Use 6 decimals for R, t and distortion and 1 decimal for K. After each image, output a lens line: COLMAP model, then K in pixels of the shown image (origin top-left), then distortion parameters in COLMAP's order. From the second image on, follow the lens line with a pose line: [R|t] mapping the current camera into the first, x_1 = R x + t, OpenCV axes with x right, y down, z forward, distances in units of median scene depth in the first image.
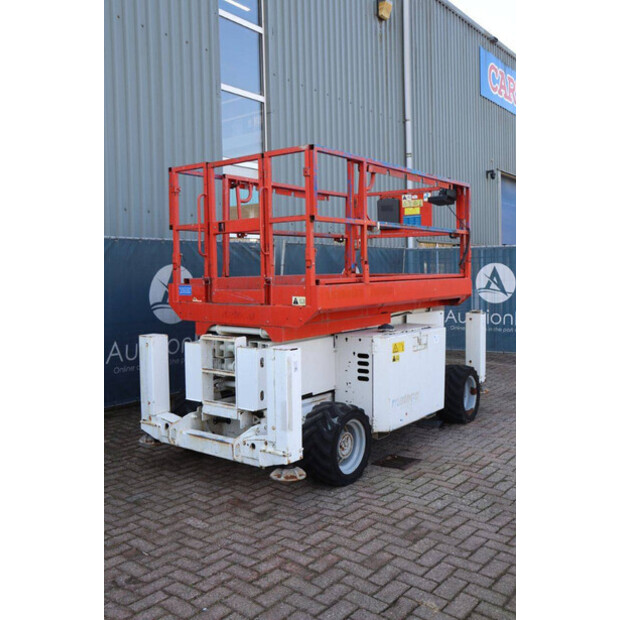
lens RADIAL K [[620.0, 0, 302.4], [0, 620.0, 310.6], [0, 0, 1]] dist [-0.058935, 0.017267]
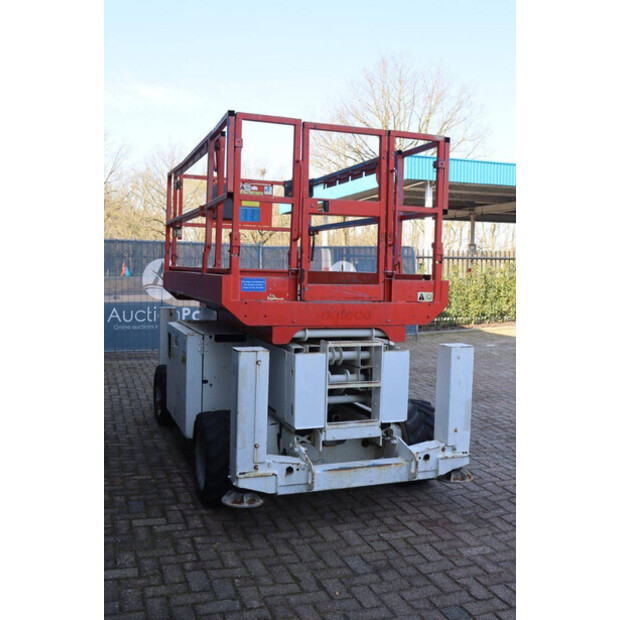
lens RADIAL K [[620.0, 0, 302.4], [0, 620.0, 310.6], [0, 0, 1]] dist [-0.058935, 0.017267]
pose [[0.526939, -0.031269, 0.849328, -0.902182], [0.026423, 0.999443, 0.020402, -0.018333], [-0.849493, 0.011691, 0.527471, 0.651535]]
